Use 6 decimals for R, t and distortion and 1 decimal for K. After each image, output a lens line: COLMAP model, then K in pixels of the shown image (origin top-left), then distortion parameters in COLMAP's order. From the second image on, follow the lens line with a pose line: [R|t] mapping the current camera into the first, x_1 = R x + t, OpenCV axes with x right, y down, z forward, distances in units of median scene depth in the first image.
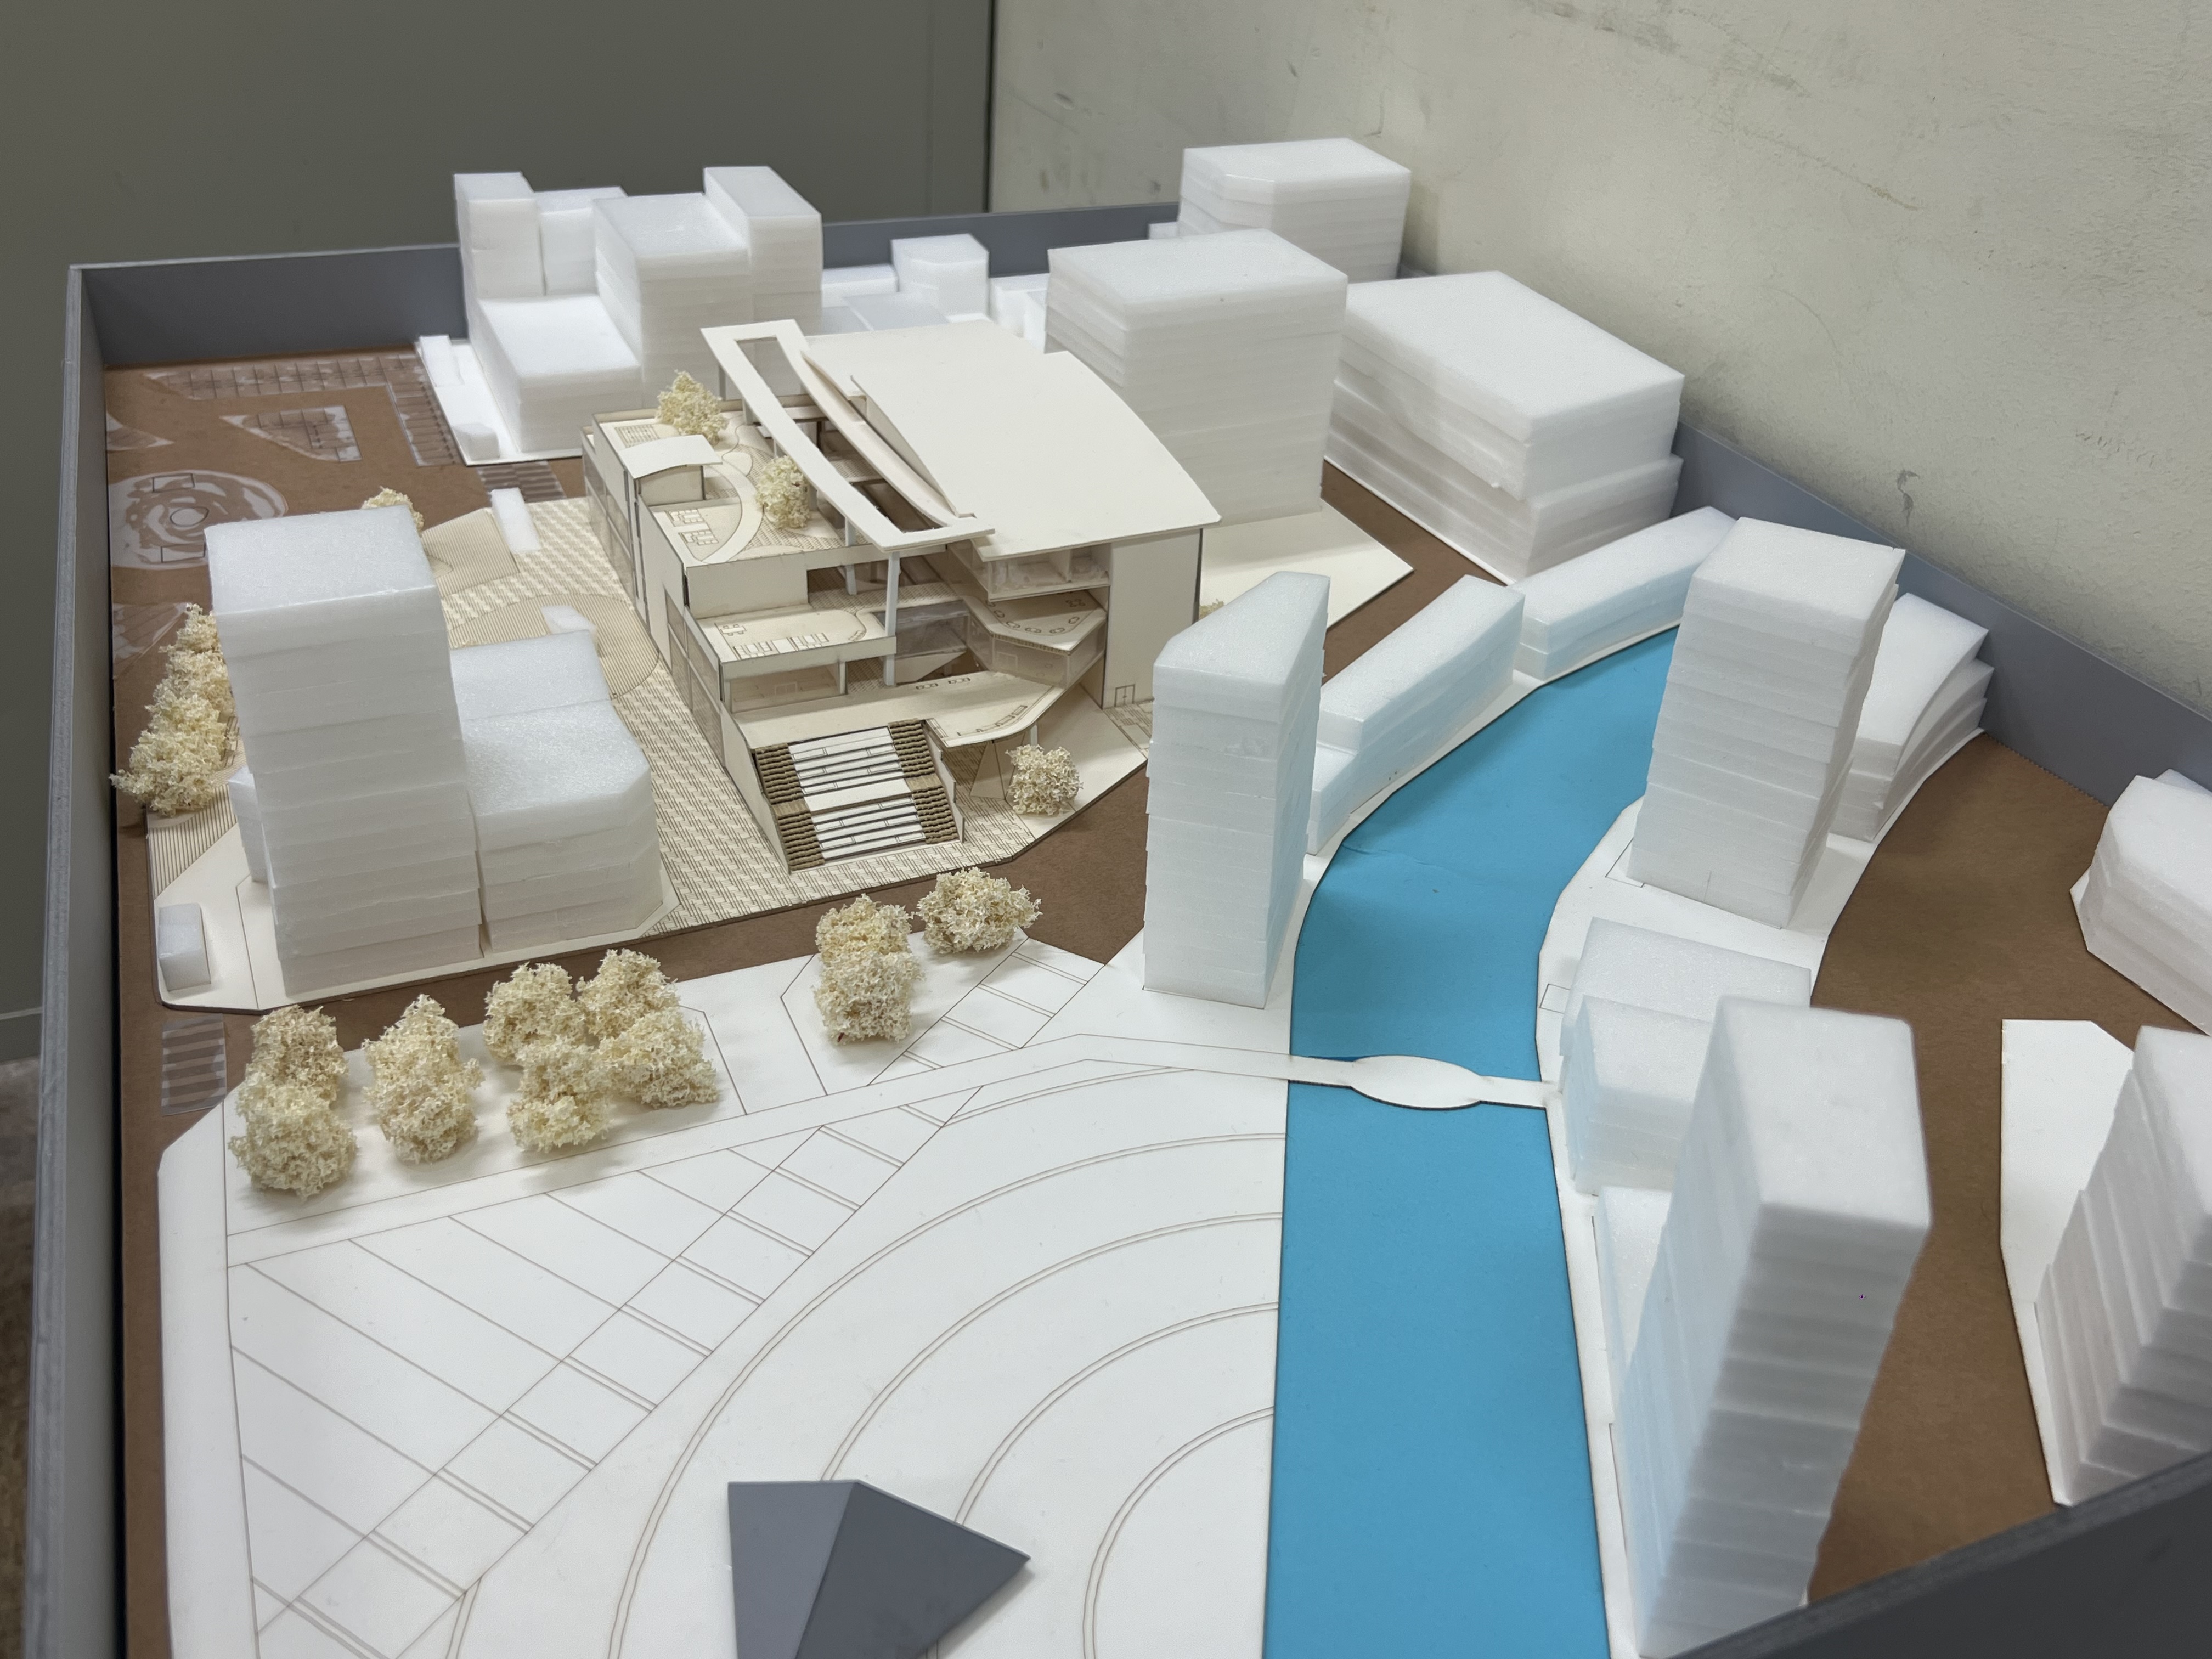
lens RADIAL K [[2005.5, 0, 1106.0], [0, 2005.5, 829.5], [0, 0, 1]] dist [0.002737, -0.000757]
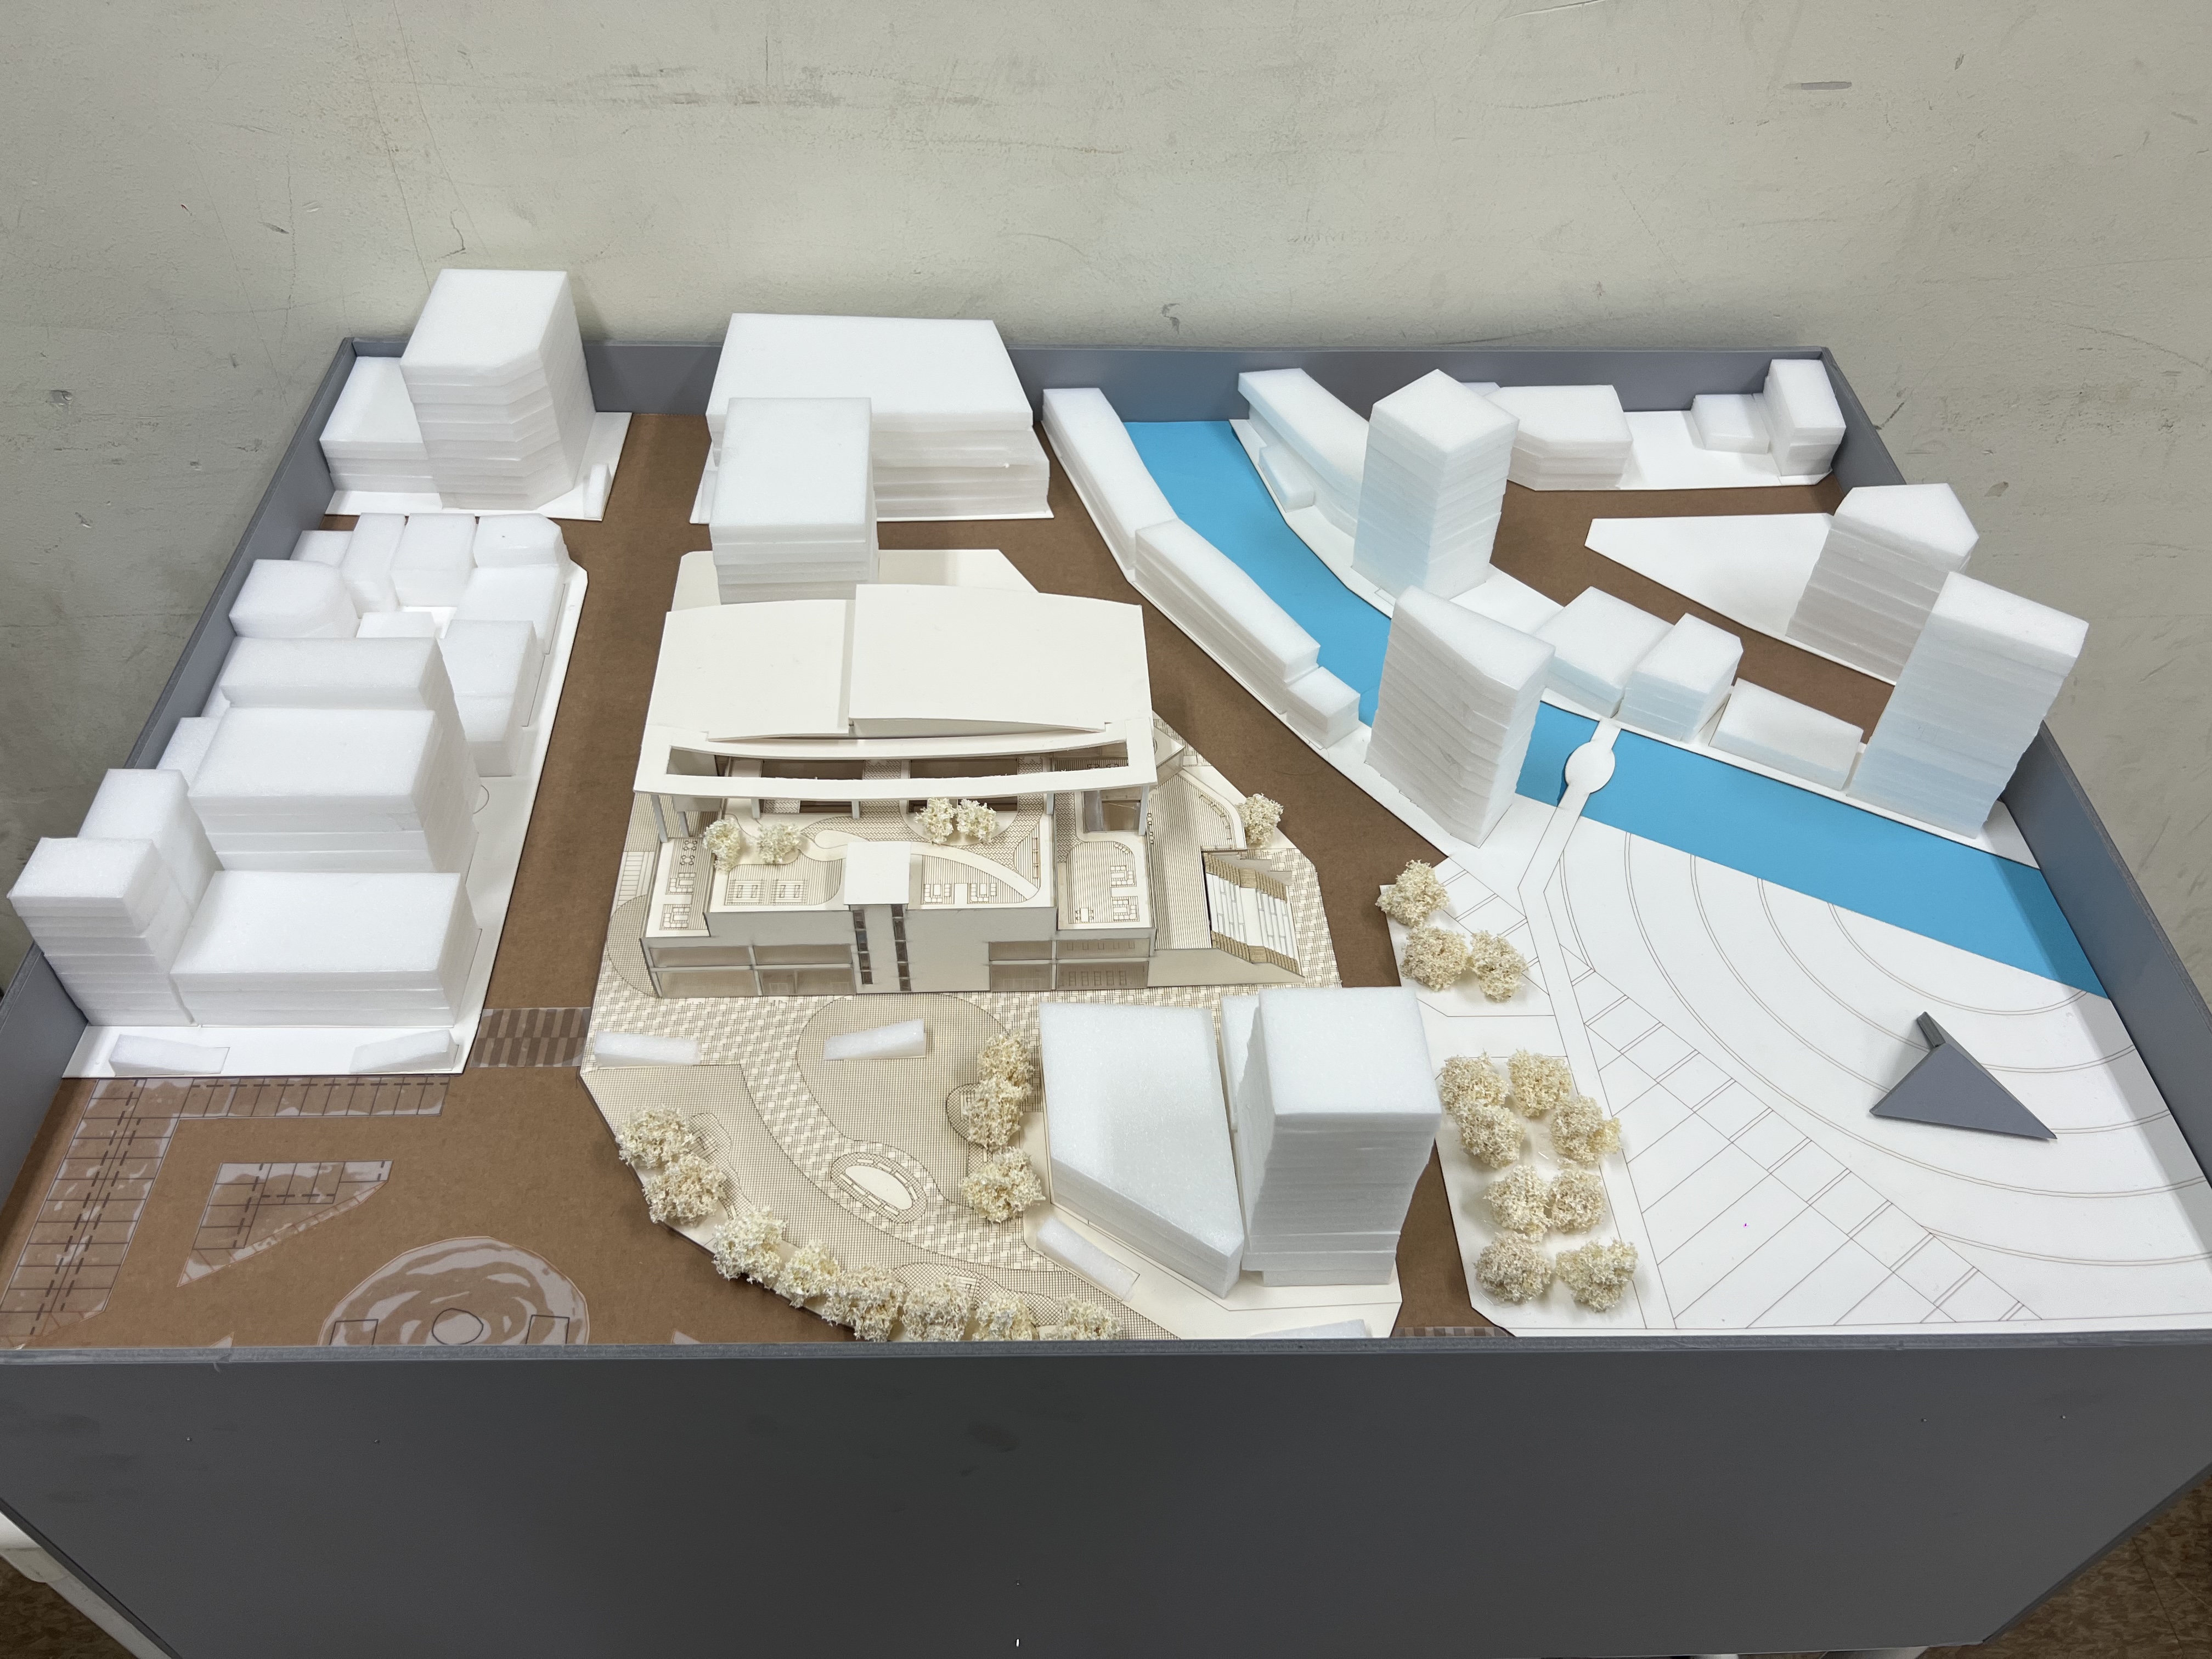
lens RADIAL K [[1686.1, 0, 1106.0], [0, 1686.1, 829.5], [0, 0, 1]] dist [0.000136, 0.000207]
pose [[0.367761, -0.710380, 0.600093, -0.636941], [0.486068, 0.696990, 0.527203, -0.564428], [-0.792773, 0.097801, 0.601619, 0.280348]]
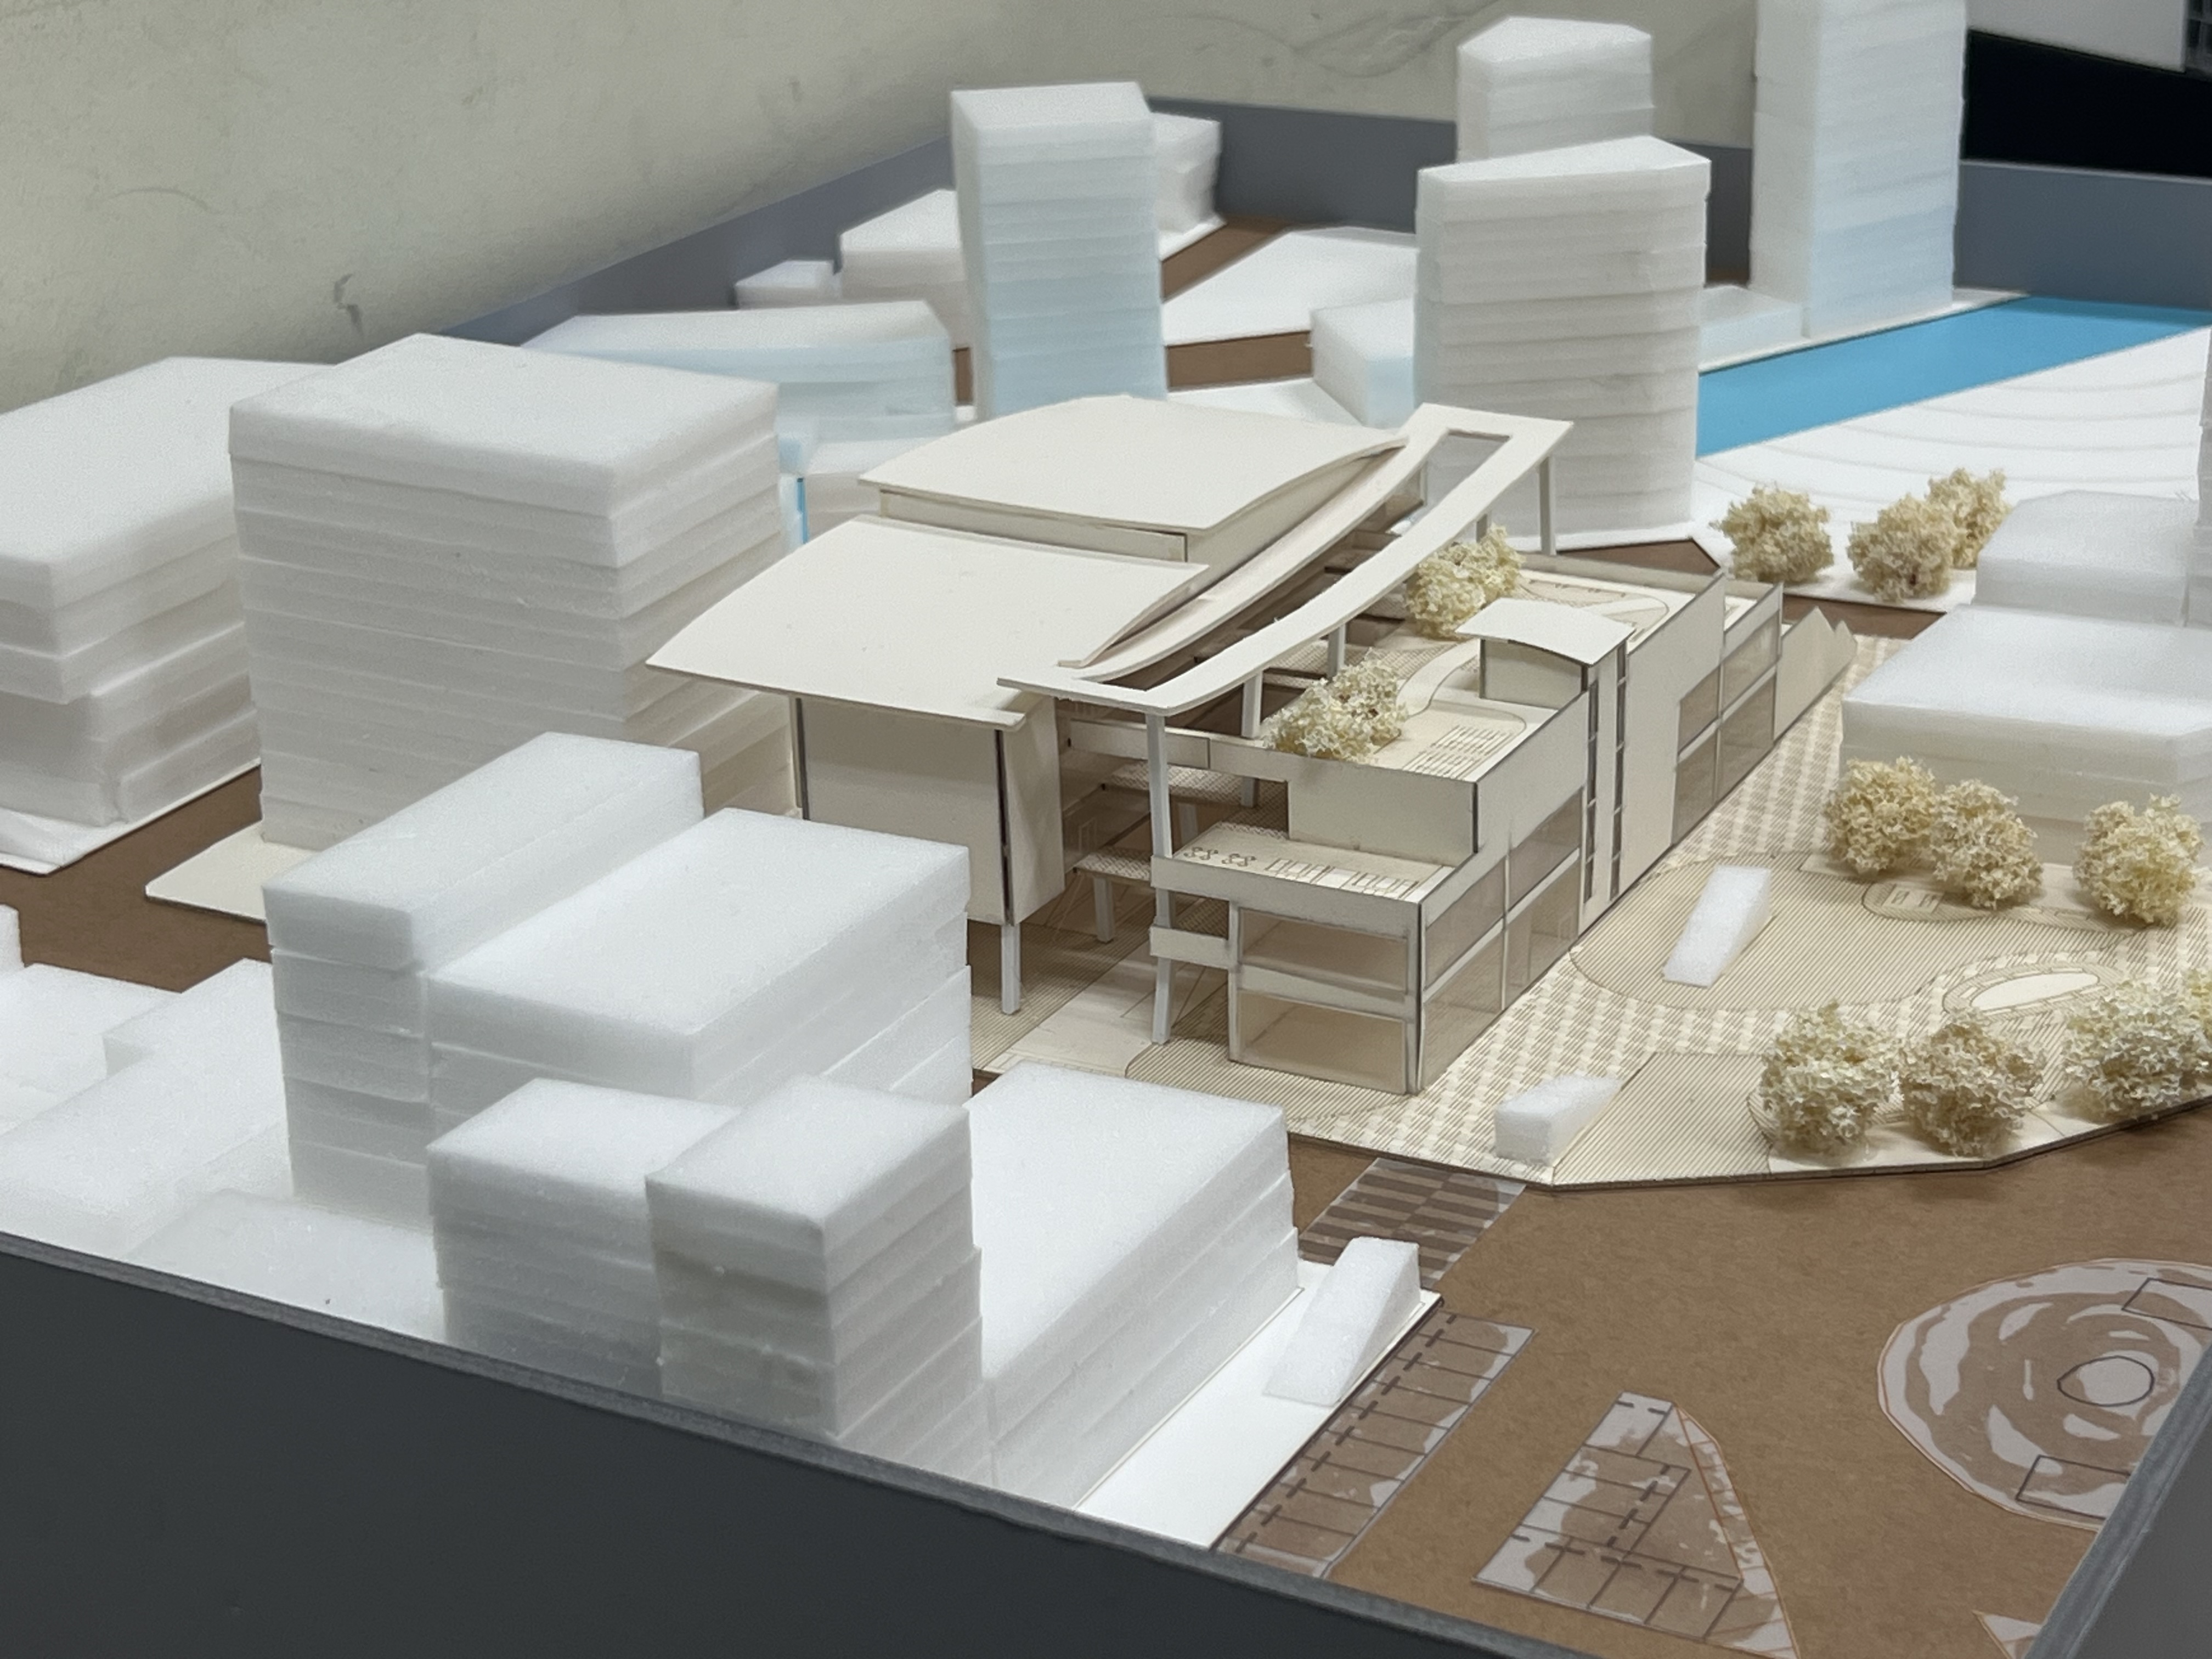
lens RADIAL K [[3852.3, 0, 1106.0], [0, 3852.3, 829.5], [0, 0, 1]] dist [0.003223, 0.168171]
pose [[-0.615341, -0.326344, 0.717534, -0.853809], [0.411463, 0.643443, 0.645507, -0.821156], [-0.672350, 0.692446, -0.261658, 1.250821]]
